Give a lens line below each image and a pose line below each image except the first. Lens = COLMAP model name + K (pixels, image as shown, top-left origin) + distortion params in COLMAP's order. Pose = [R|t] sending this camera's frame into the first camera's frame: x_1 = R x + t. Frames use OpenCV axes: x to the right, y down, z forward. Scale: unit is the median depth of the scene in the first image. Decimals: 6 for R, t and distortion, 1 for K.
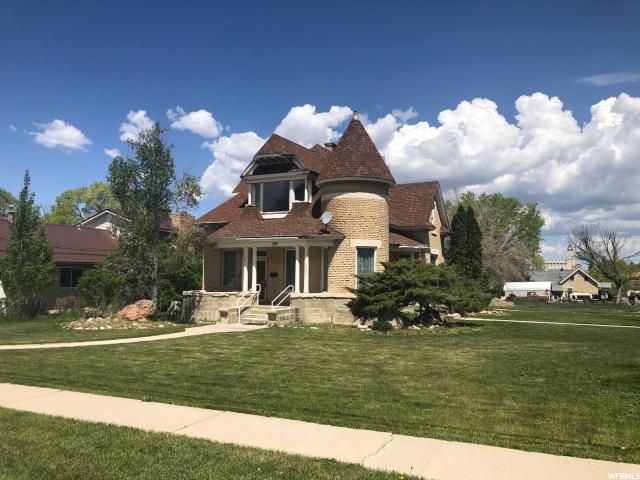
lens RADIAL K [[542.7, 0, 320.0], [0, 542.7, 240.0], [0, 0, 1]] dist [0.005988, -0.031245]
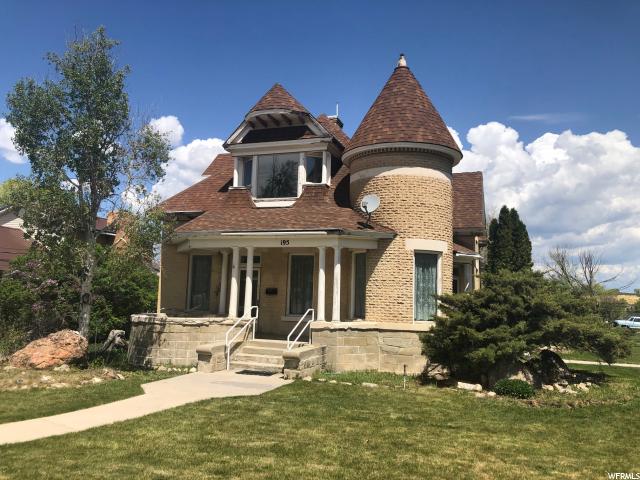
lens RADIAL K [[542.7, 0, 320.0], [0, 542.7, 240.0], [0, 0, 1]] dist [0.005988, -0.031245]
pose [[0.992455, 0.031581, 0.118476, -0.118779], [-0.027186, 0.998888, -0.038531, 0.027495], [-0.119561, 0.035019, 0.992209, 0.366893]]
